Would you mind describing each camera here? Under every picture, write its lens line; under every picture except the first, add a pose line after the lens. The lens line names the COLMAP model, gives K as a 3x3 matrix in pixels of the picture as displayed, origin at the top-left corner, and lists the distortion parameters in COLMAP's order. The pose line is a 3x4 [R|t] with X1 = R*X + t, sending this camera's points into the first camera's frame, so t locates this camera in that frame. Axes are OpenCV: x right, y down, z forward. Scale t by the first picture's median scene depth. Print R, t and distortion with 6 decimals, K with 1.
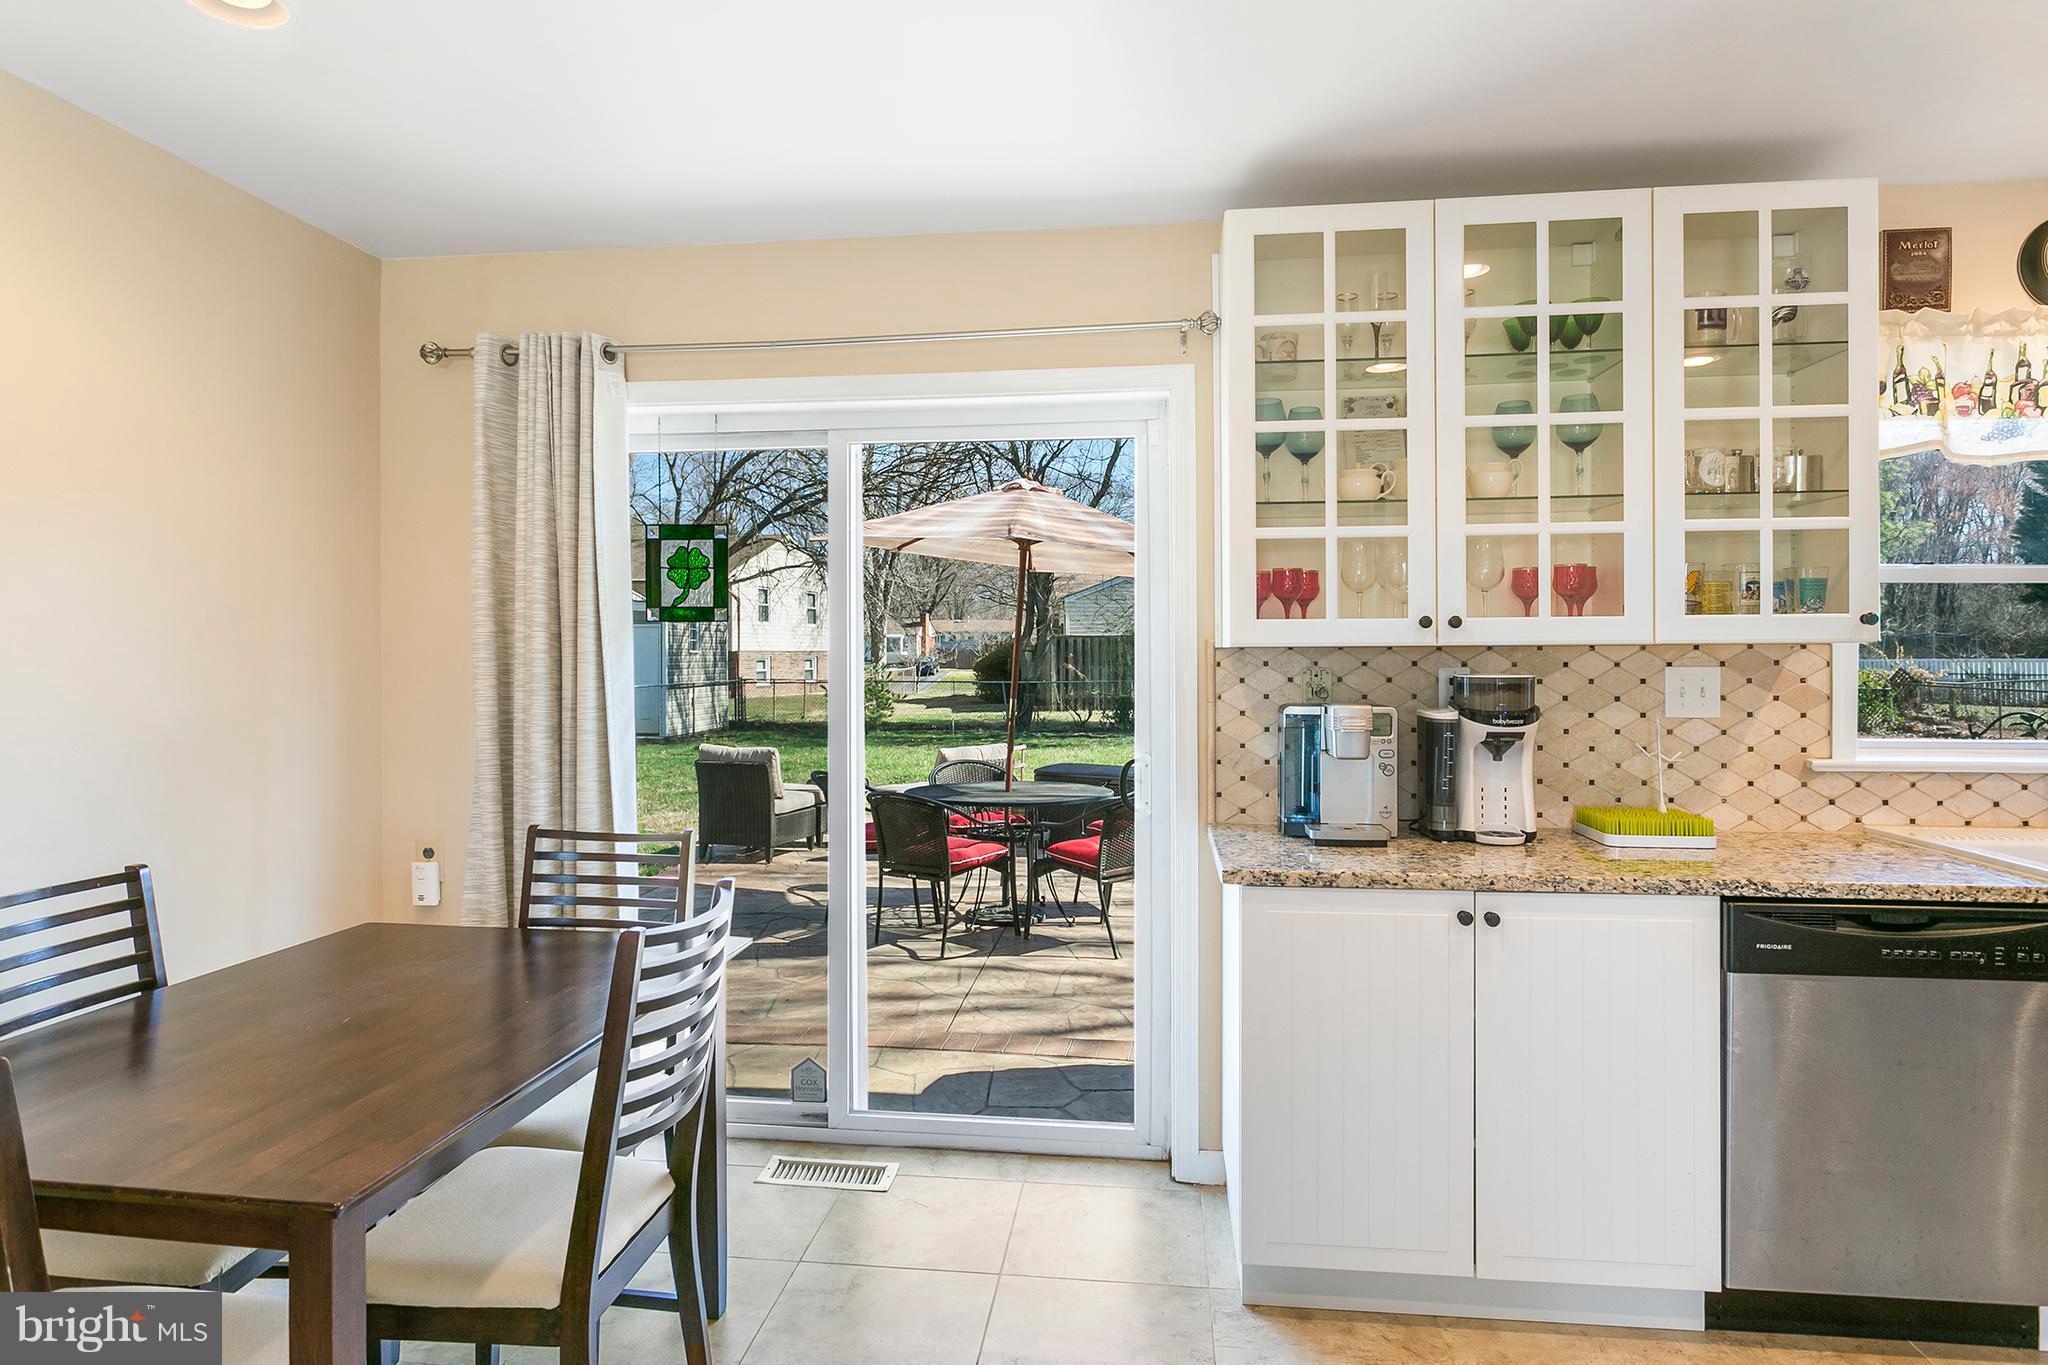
lens RADIAL K [[1178.2, 0, 998.8], [0, 1178.2, 649.3], [0, 0, 1]] dist [-0.018800, 0.006831]
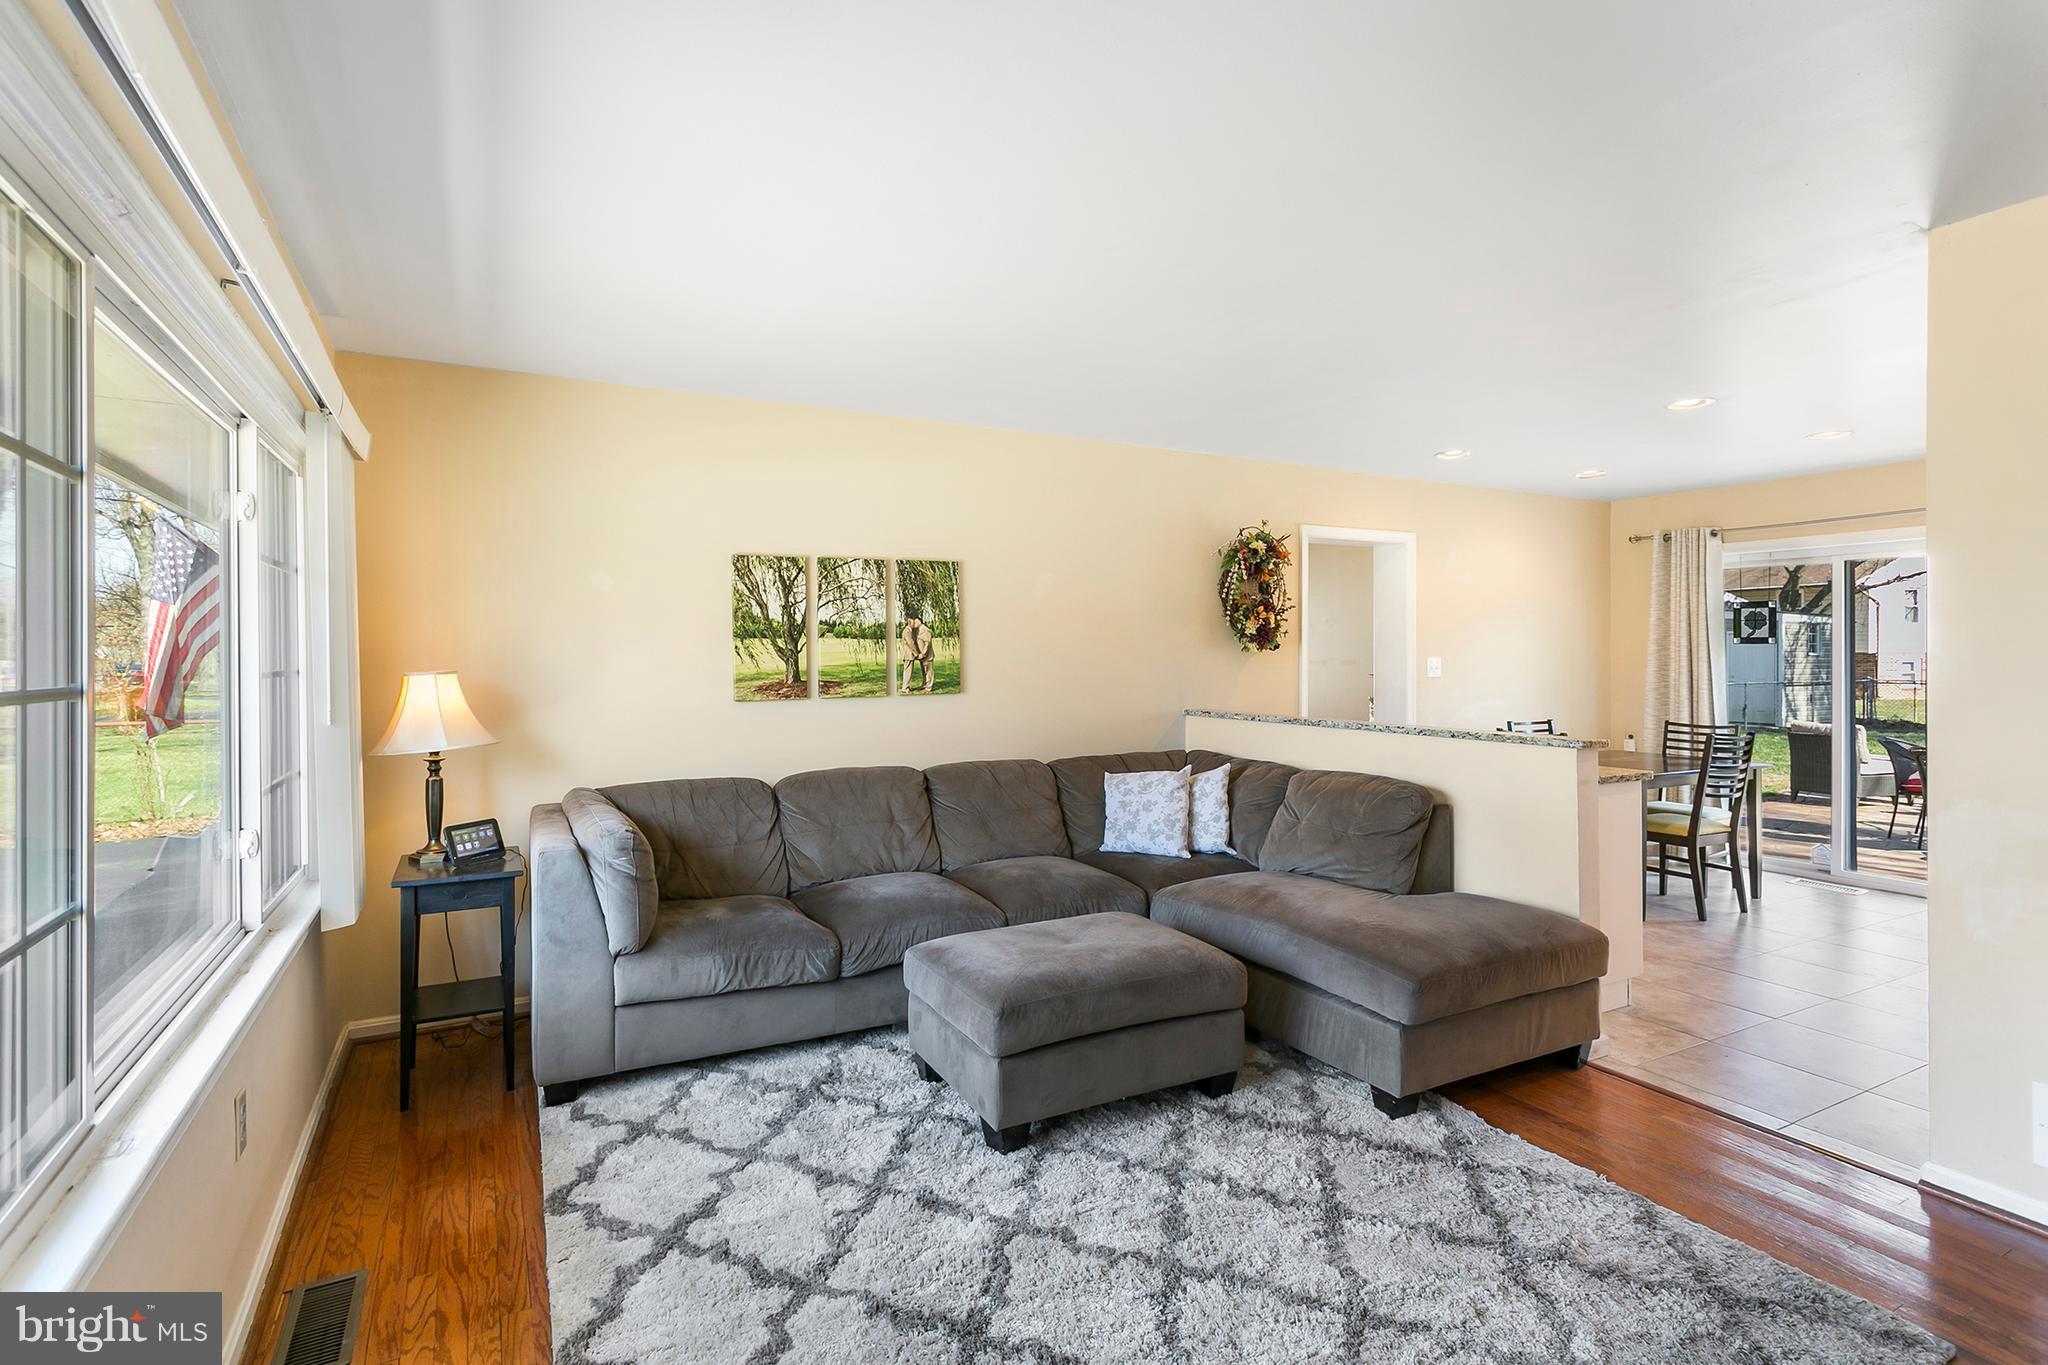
lens RADIAL K [[980.1, 0, 1016.5], [0, 980.1, 666.0], [0, 0, 1]] dist [0.004327, 0.002314]
pose [[0.586599, 0.006289, -0.809853, 0.542513], [0.003467, 0.999941, 0.010276, -0.005034], [0.809870, -0.008836, 0.586543, -1.576321]]
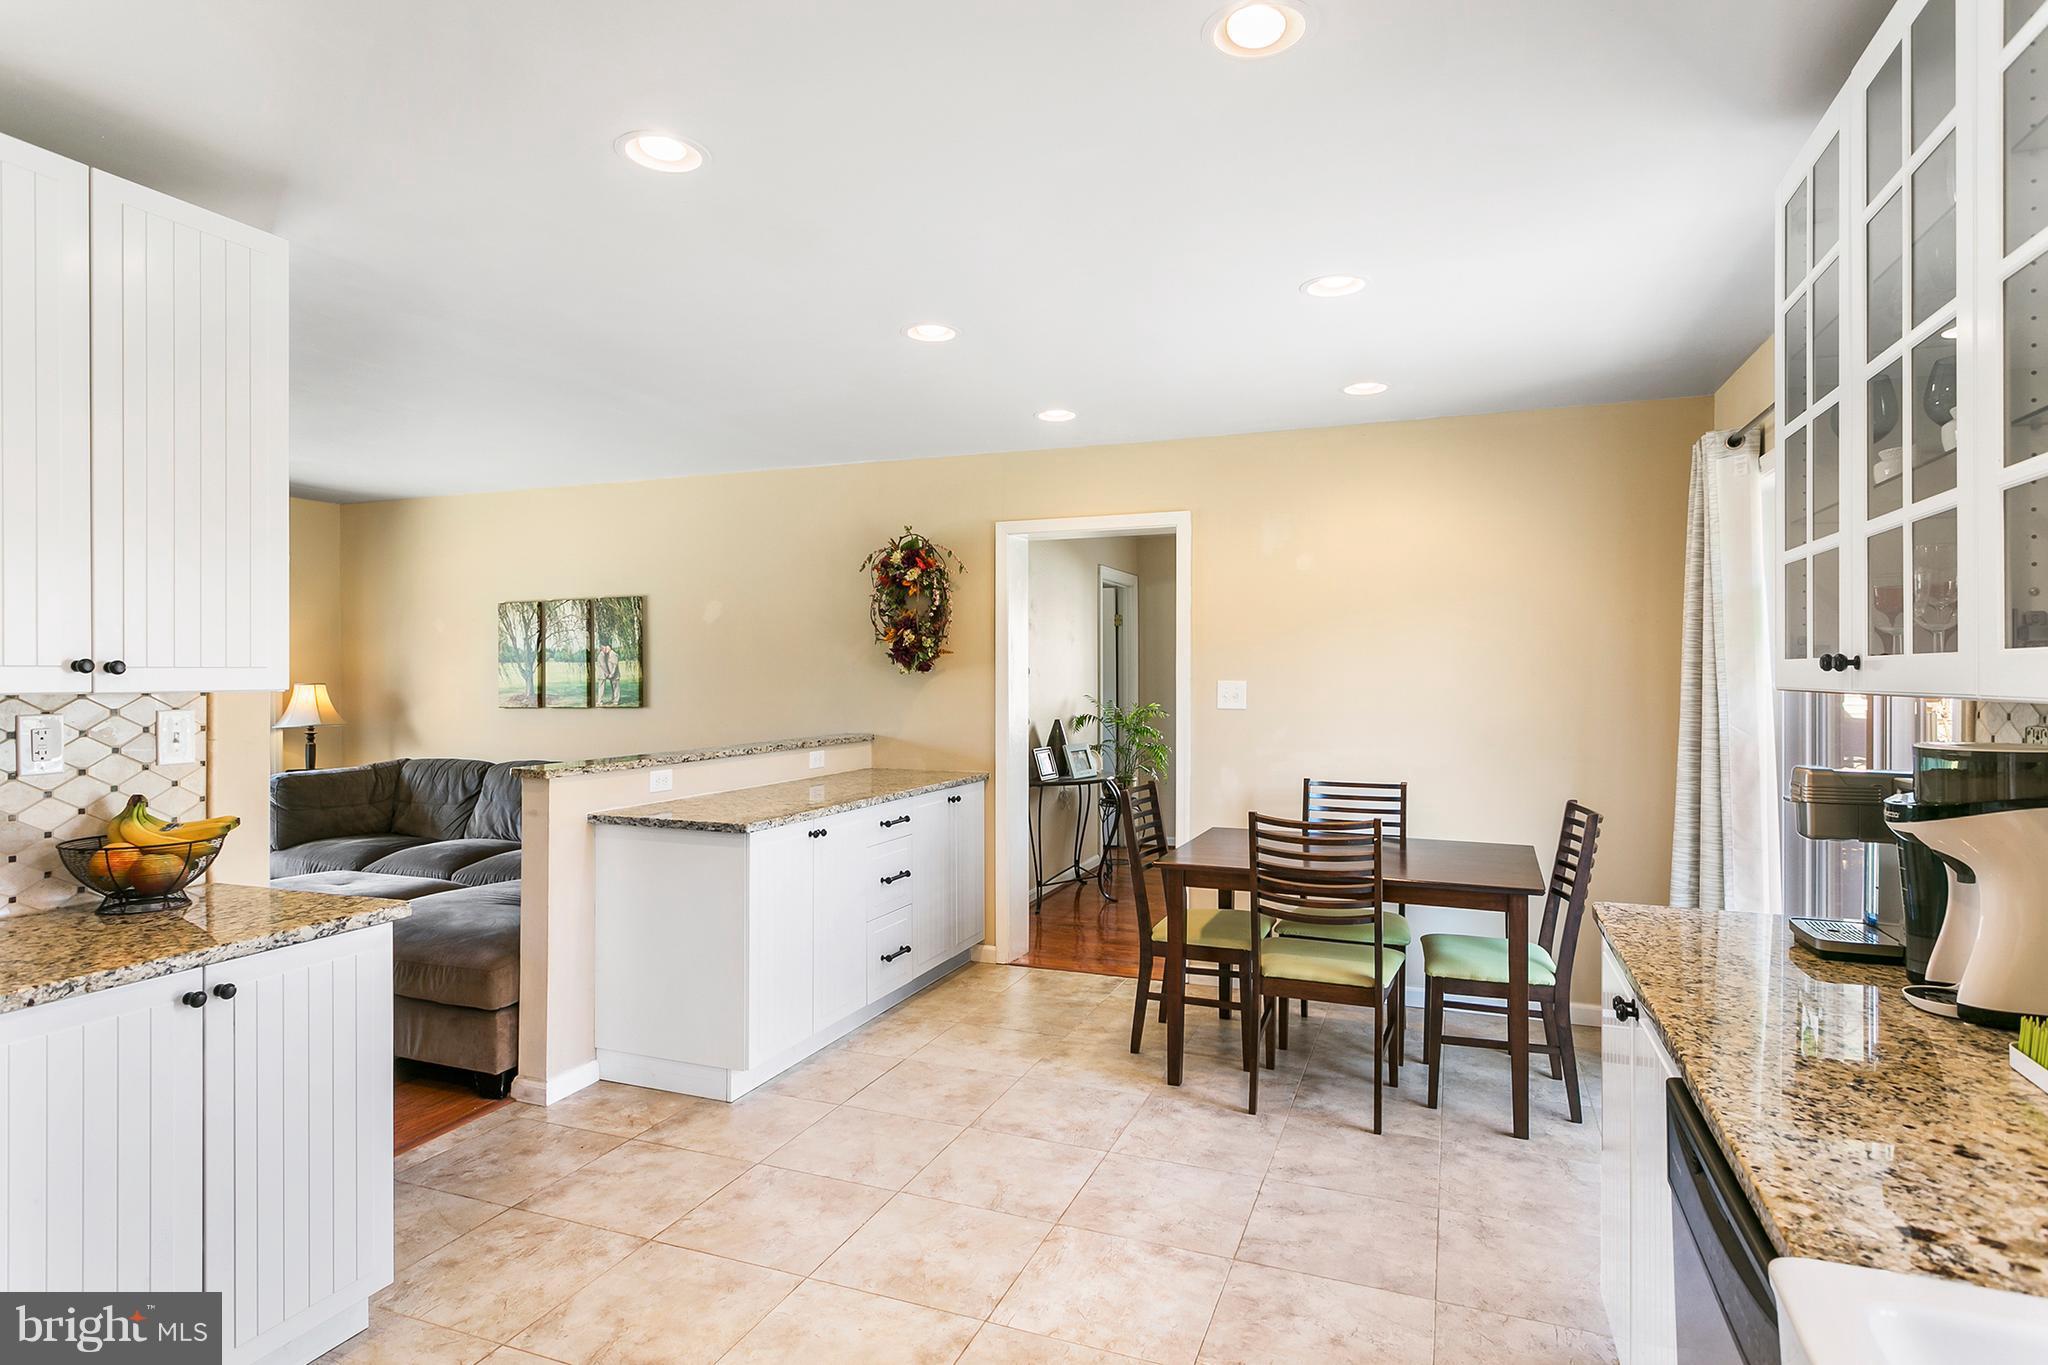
lens RADIAL K [[1115.2, 0, 1021.2], [0, 1115.2, 674.4], [0, 0, 1]] dist [-0.002724, 0.001123]
pose [[-0.246039, 0.006632, -0.969237, 1.128482], [0.002235, 0.999978, 0.006275, -0.020701], [0.969257, -0.000622, -0.246049, 0.660749]]
